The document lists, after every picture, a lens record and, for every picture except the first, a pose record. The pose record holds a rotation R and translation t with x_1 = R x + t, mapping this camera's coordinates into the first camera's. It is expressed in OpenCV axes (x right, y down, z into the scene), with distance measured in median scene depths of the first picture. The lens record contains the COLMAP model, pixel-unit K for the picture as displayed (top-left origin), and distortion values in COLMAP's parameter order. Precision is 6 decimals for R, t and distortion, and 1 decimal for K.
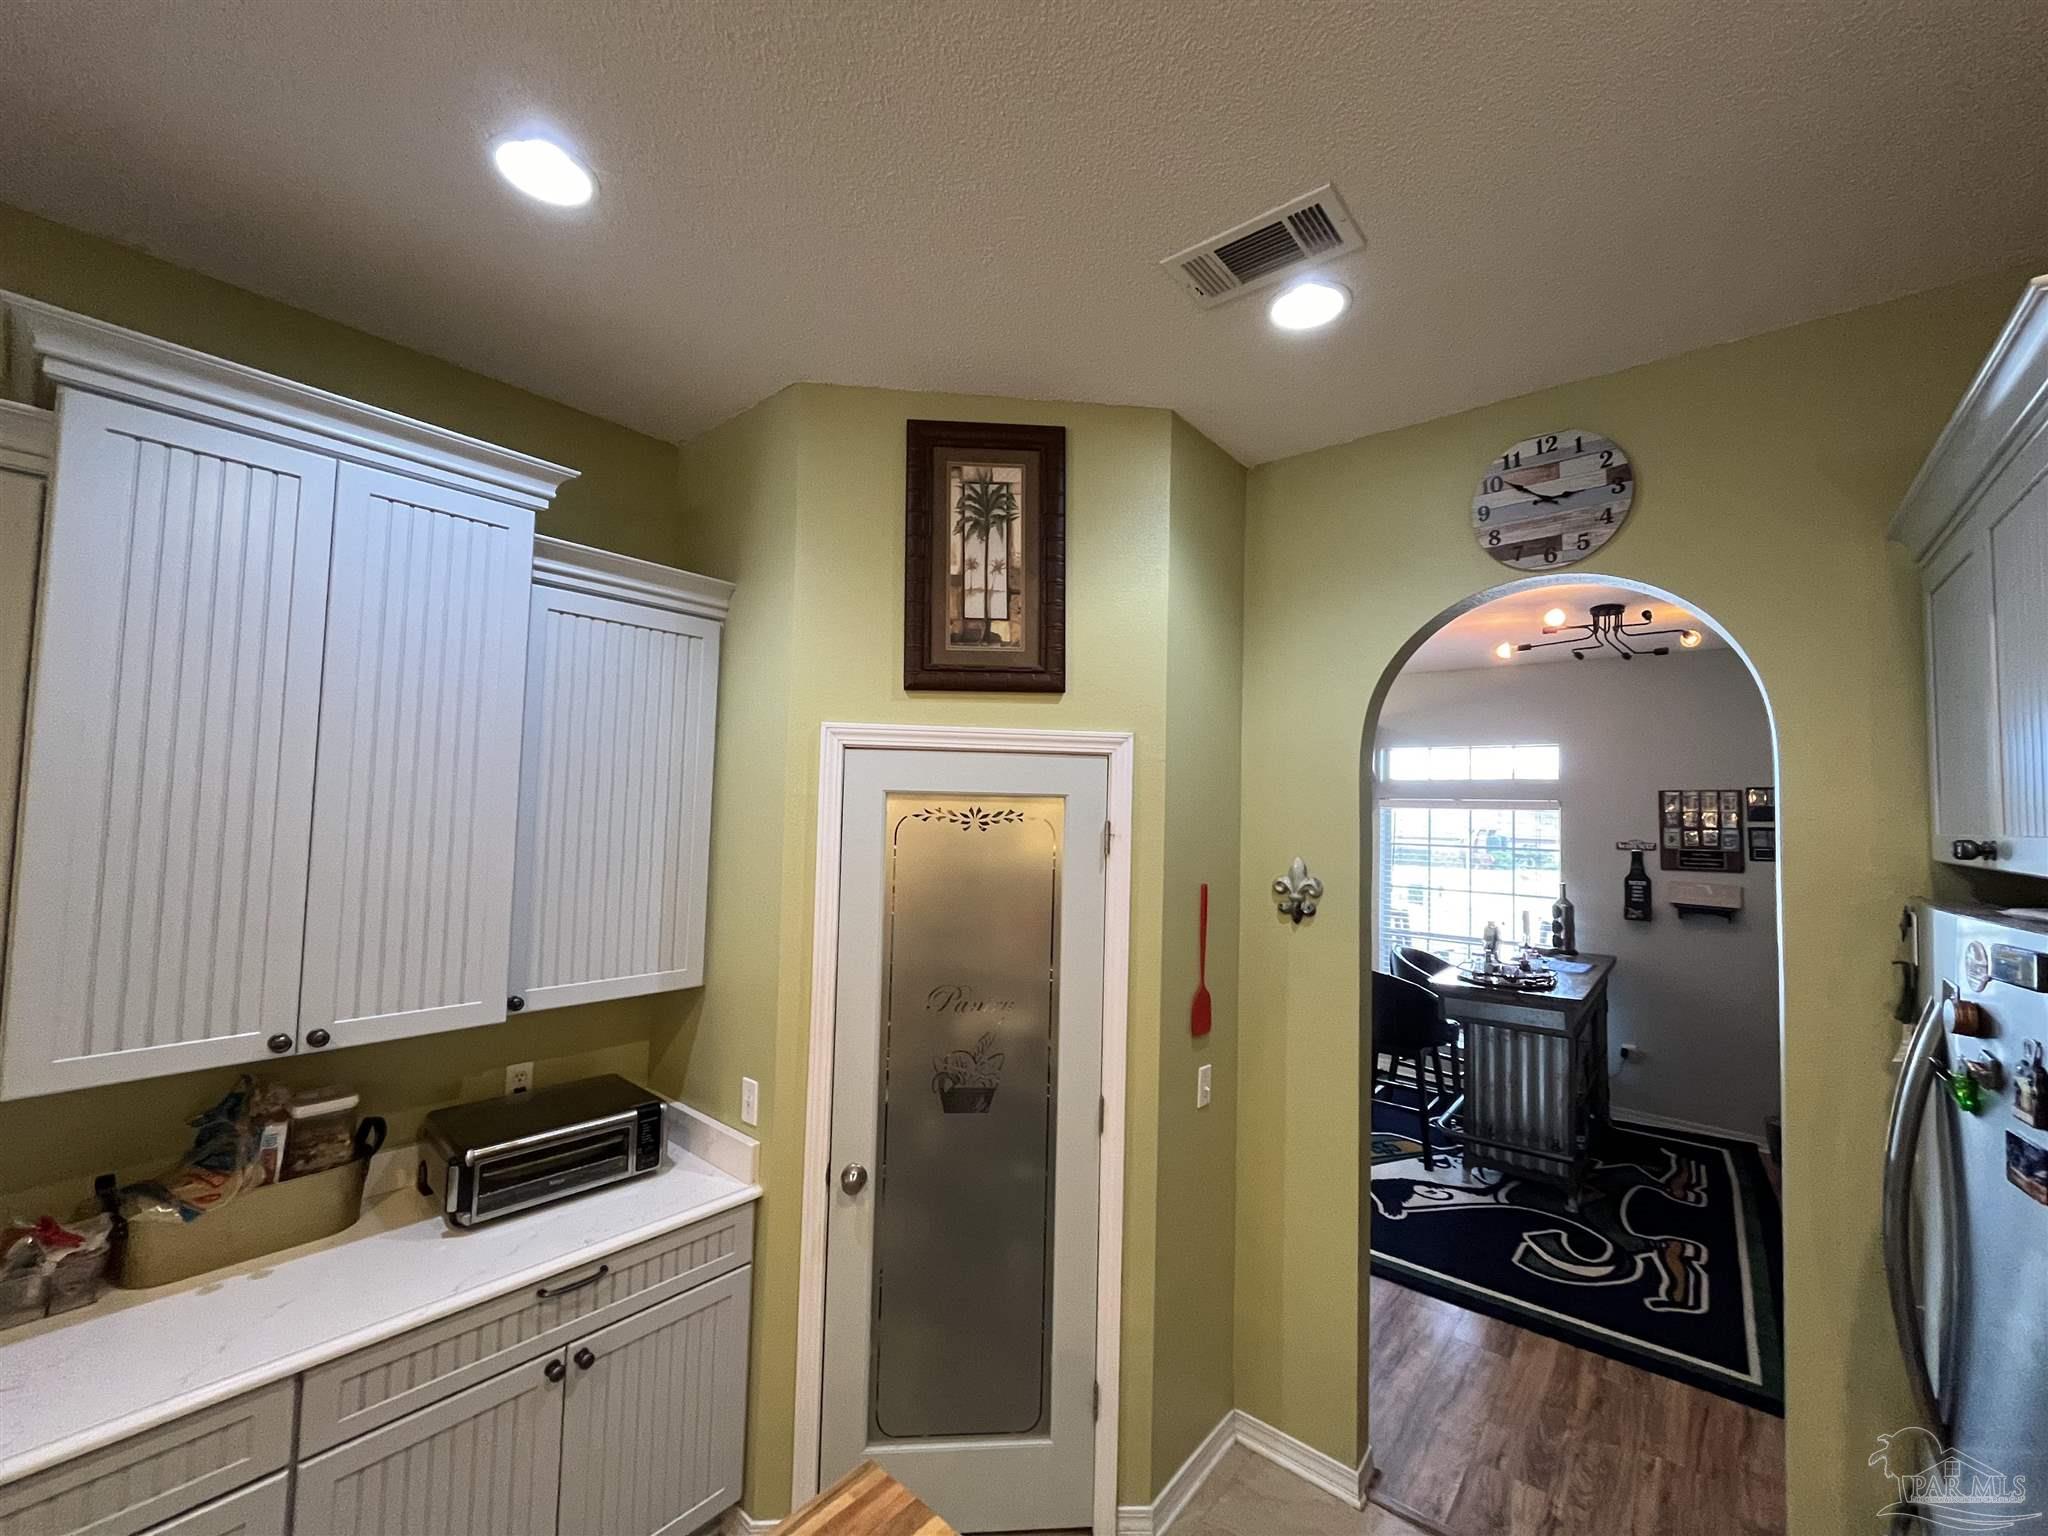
lens RADIAL K [[818.6, 0, 1024.0], [0, 818.6, 771.8], [0, 0, 1]] dist [-0.002289, -0.000122]
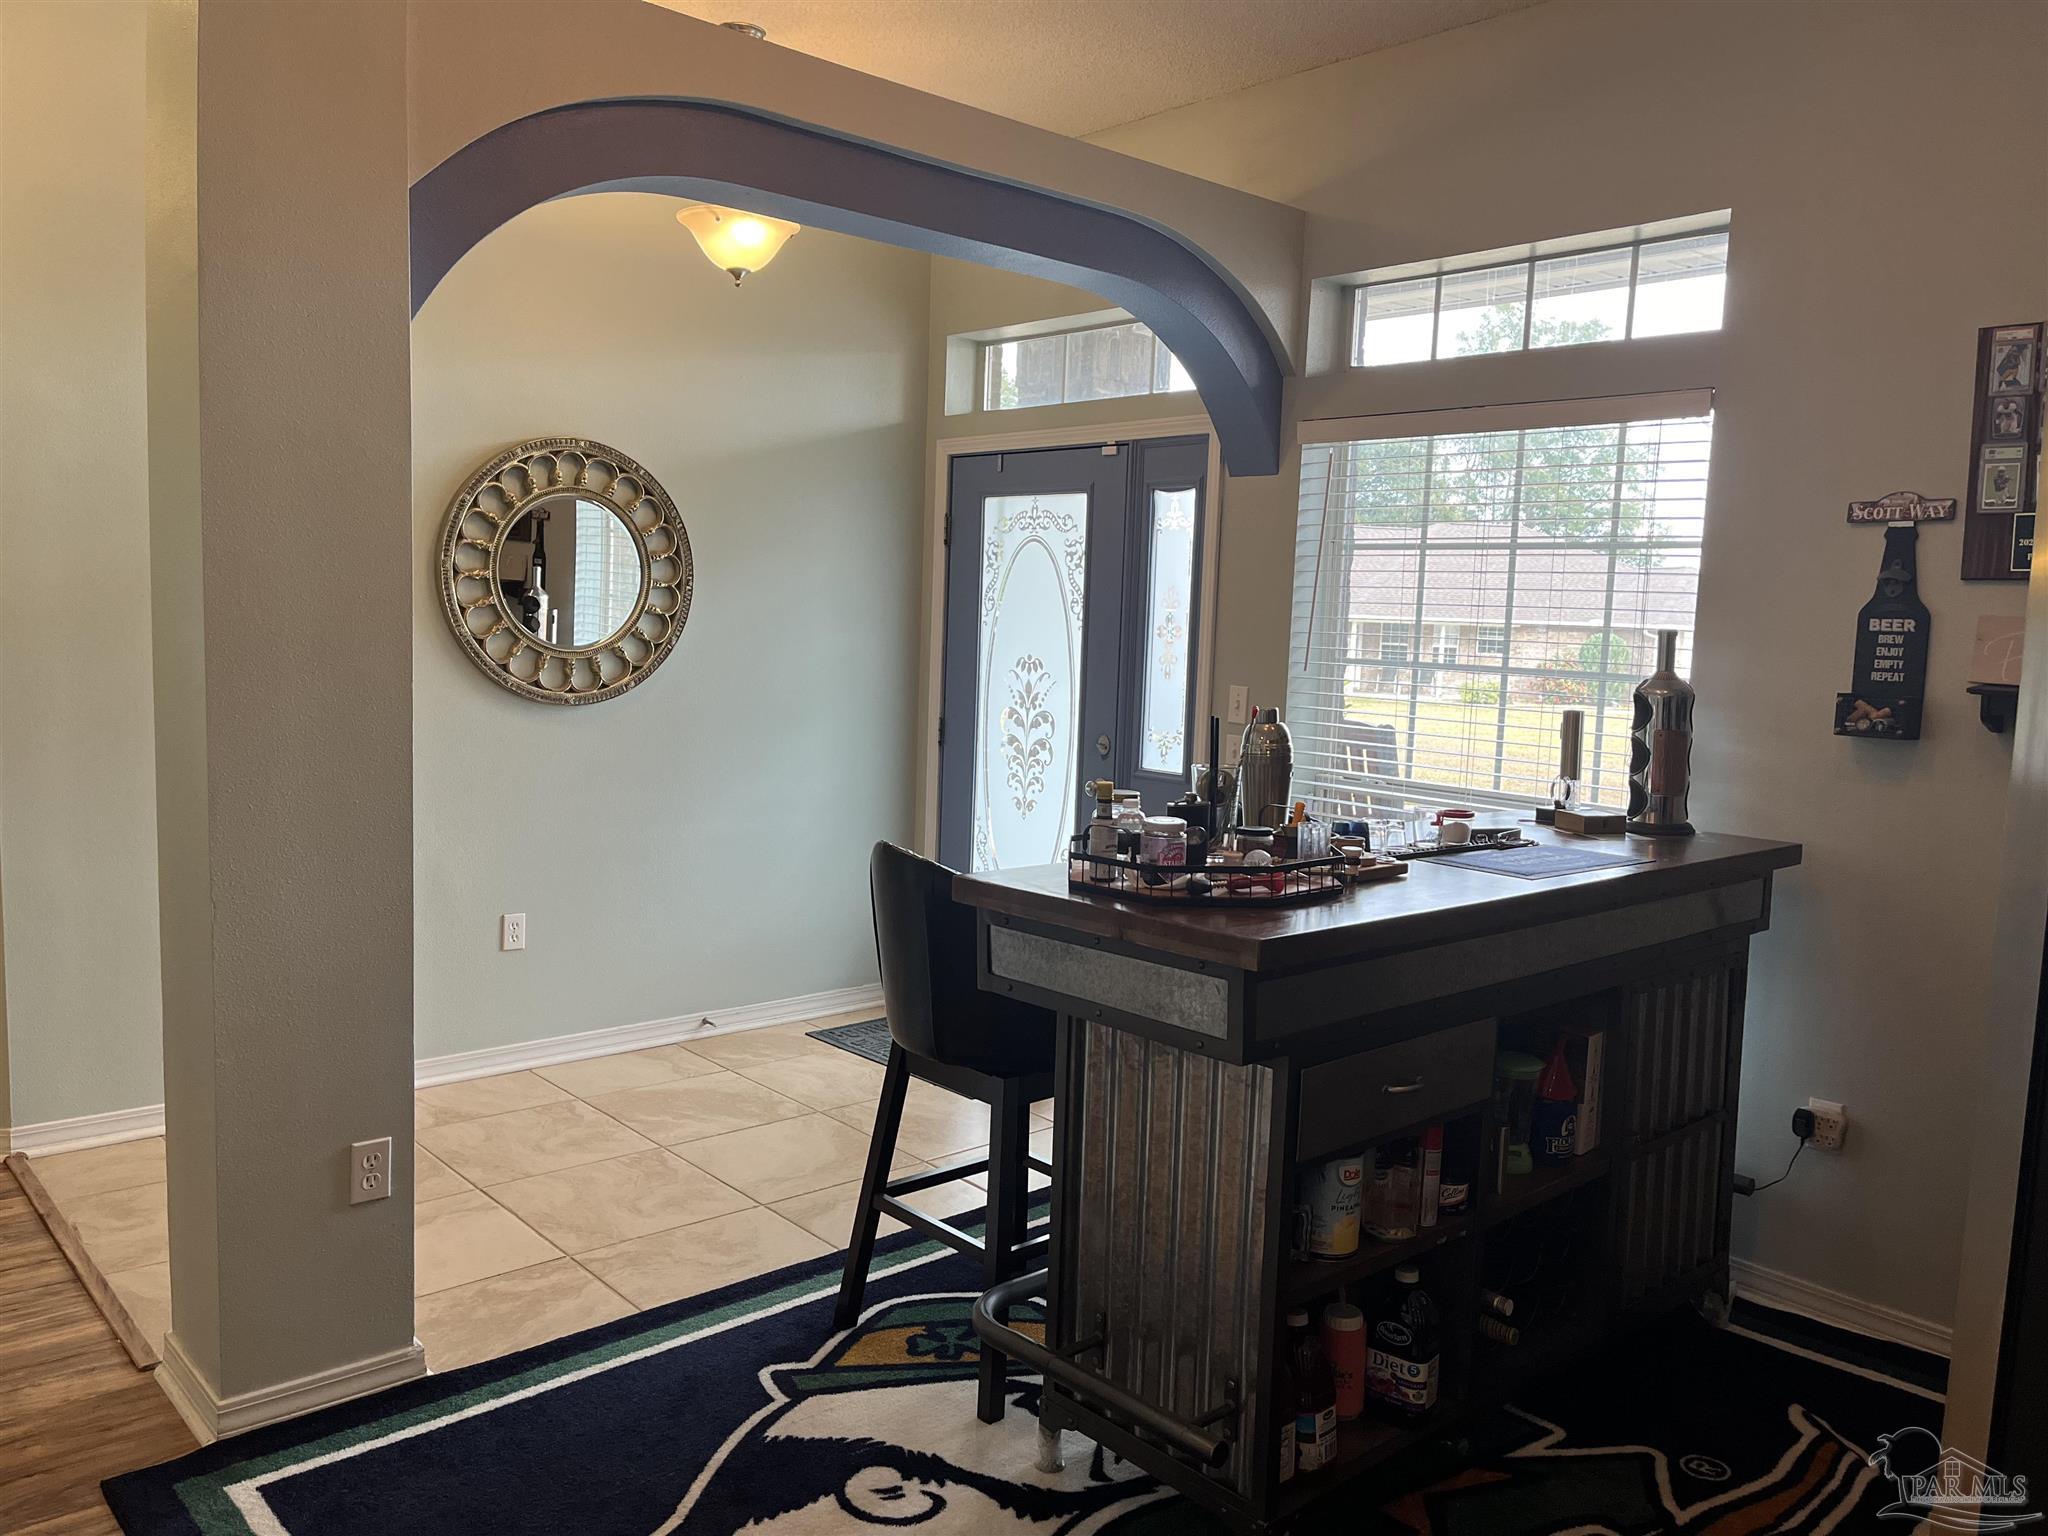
lens RADIAL K [[1563.9, 0, 1023.2], [0, 1563.9, 764.4], [0, 0, 1]] dist [-0.006821, 0.000846]
pose [[0.988465, 0.015772, -0.150626, 0.506145], [0.005667, 0.990014, 0.140857, 0.102231], [0.151343, -0.140086, 0.978505, 0.334529]]
